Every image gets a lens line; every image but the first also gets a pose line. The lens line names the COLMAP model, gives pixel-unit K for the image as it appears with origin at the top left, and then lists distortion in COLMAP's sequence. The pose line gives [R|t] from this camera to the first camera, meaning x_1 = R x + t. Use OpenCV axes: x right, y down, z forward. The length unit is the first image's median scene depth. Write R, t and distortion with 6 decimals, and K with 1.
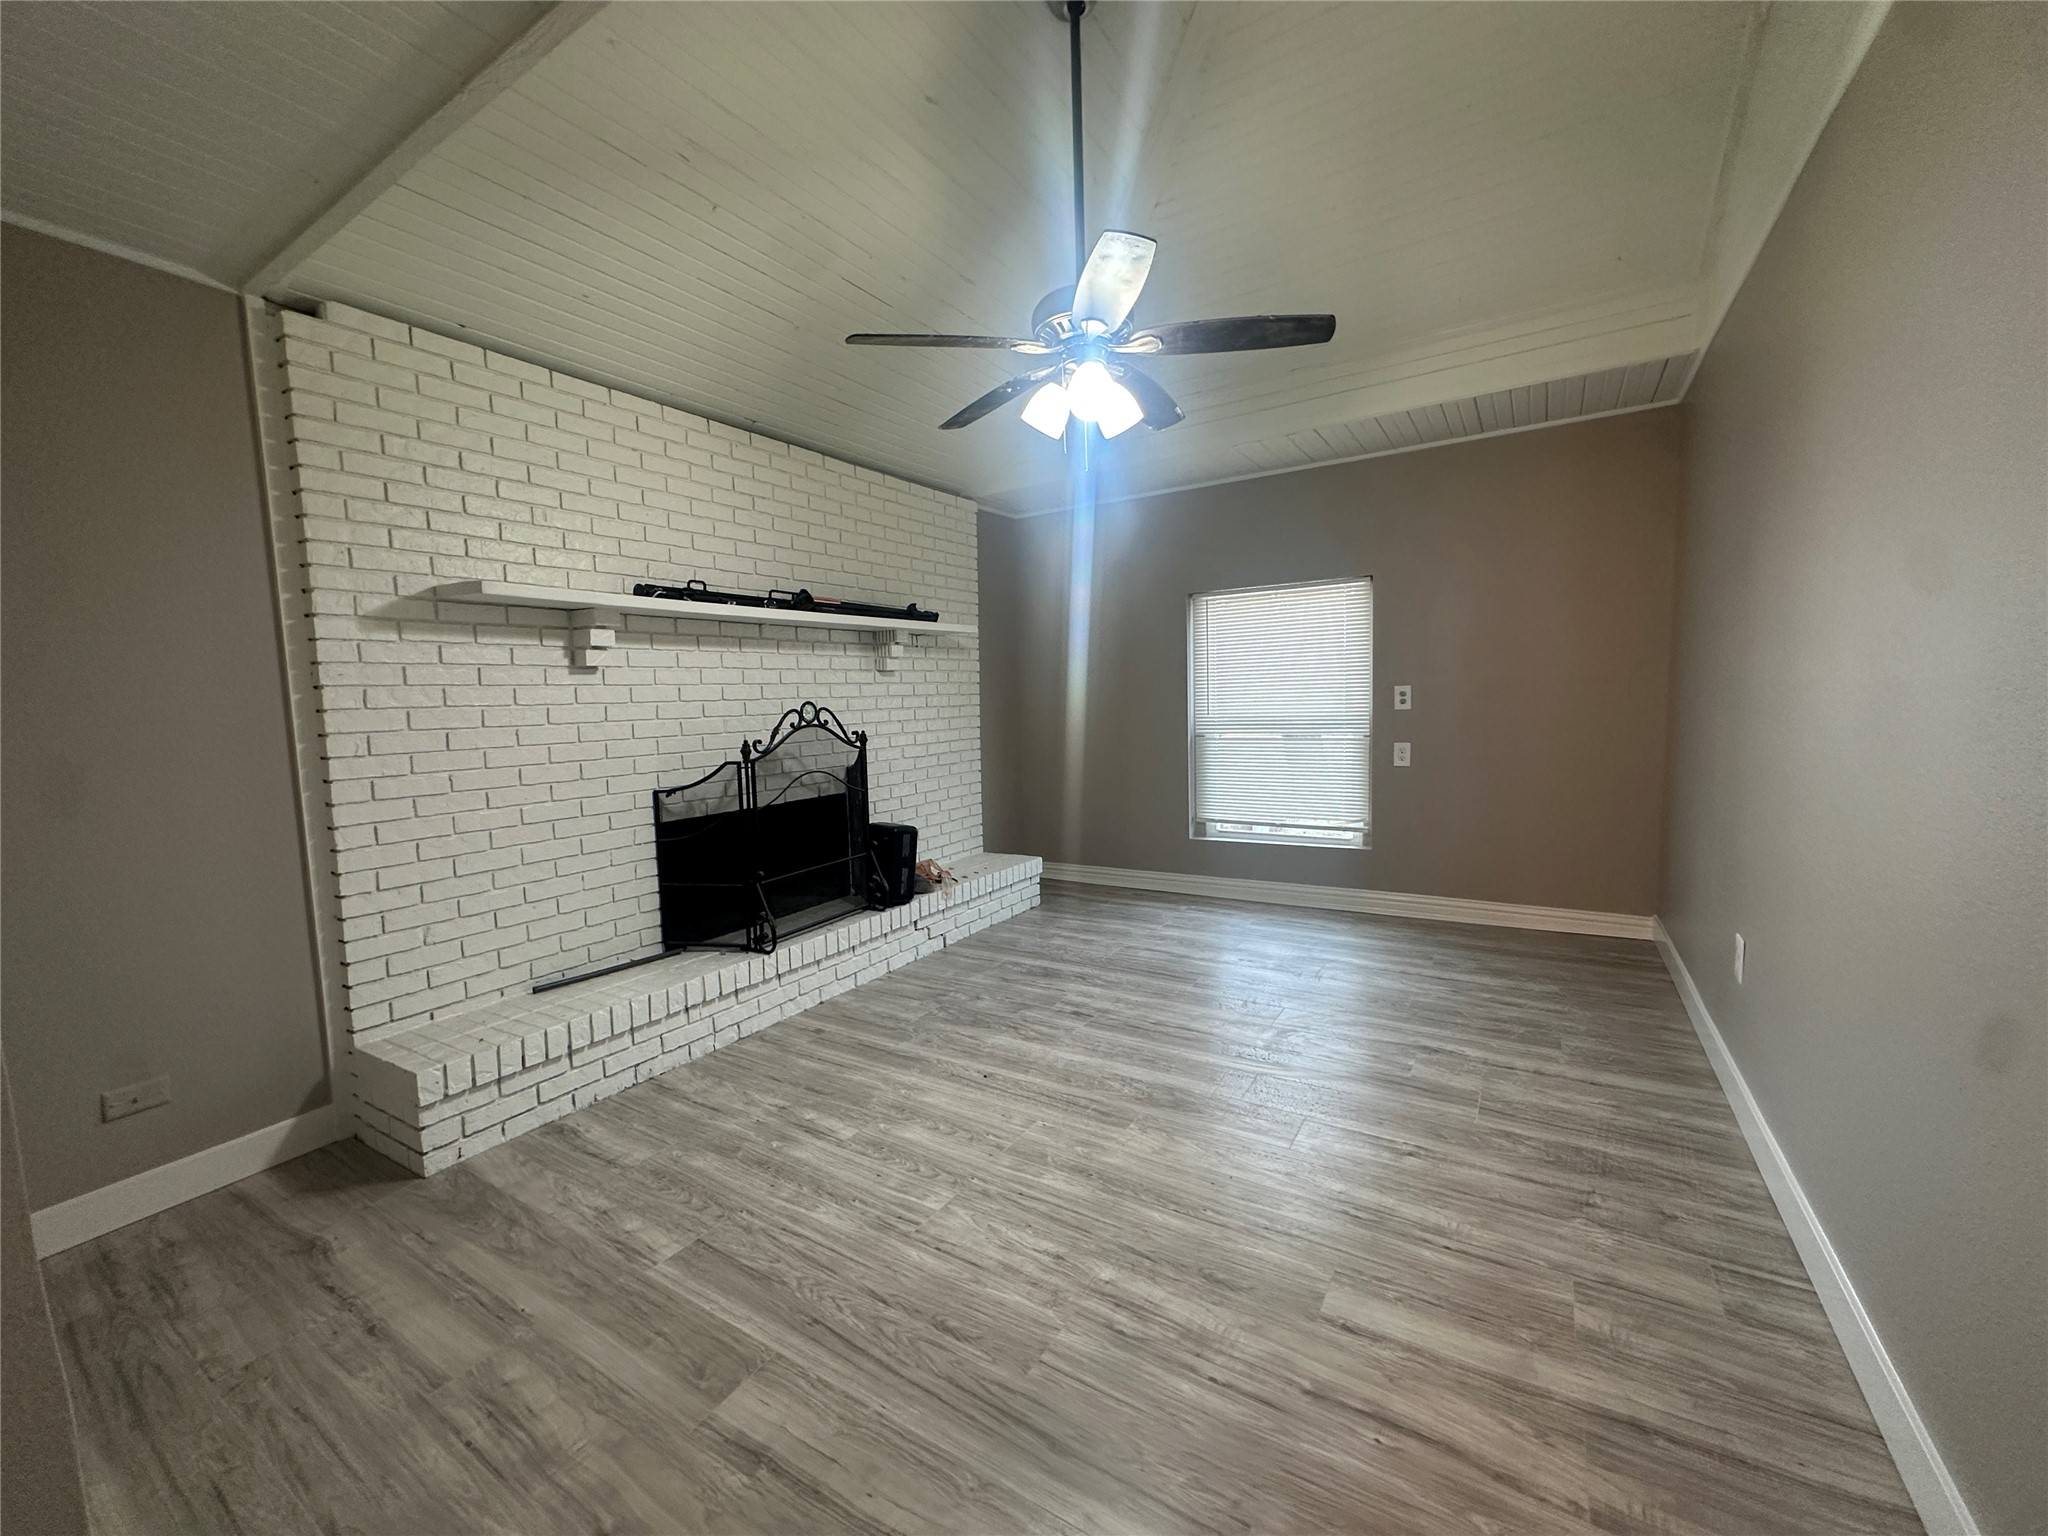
lens RADIAL K [[814.8, 0, 1022.5], [0, 814.8, 768.9], [0, 0, 1]] dist [-0.003784, 0.000527]
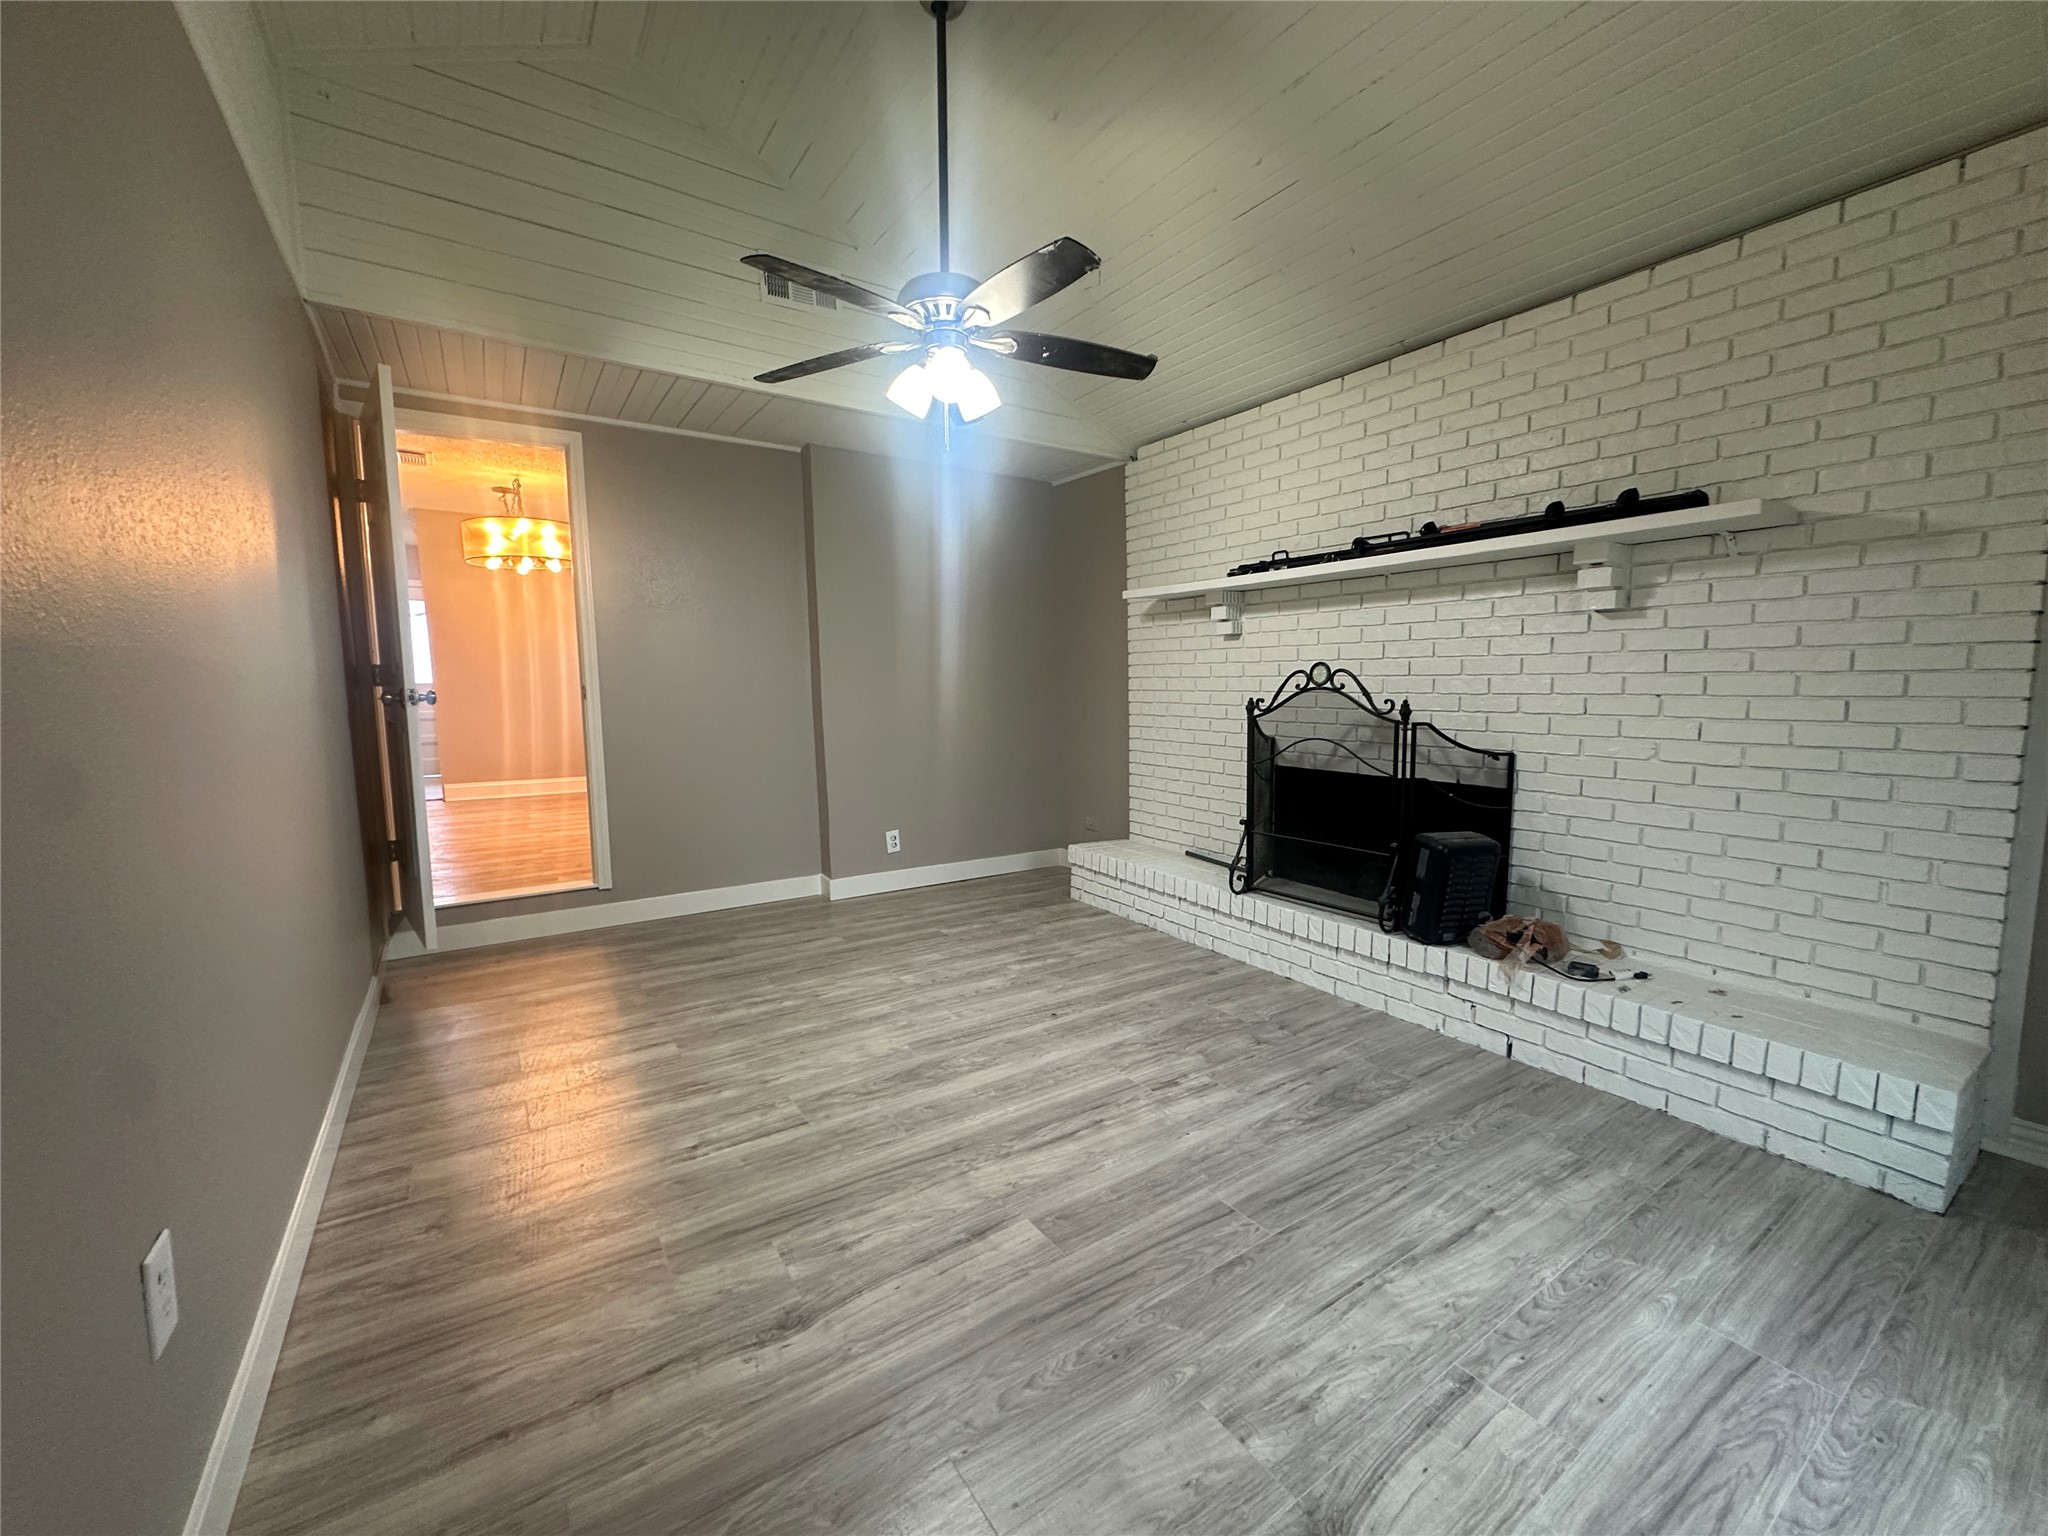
lens RADIAL K [[814.8, 0, 1022.5], [0, 814.8, 768.9], [0, 0, 1]] dist [-0.003784, 0.000527]
pose [[-0.405970, 0.132118, -0.904286, 0.773985], [-0.063000, 0.983095, 0.171915, -0.108391], [0.911712, 0.126762, -0.390784, 1.144925]]
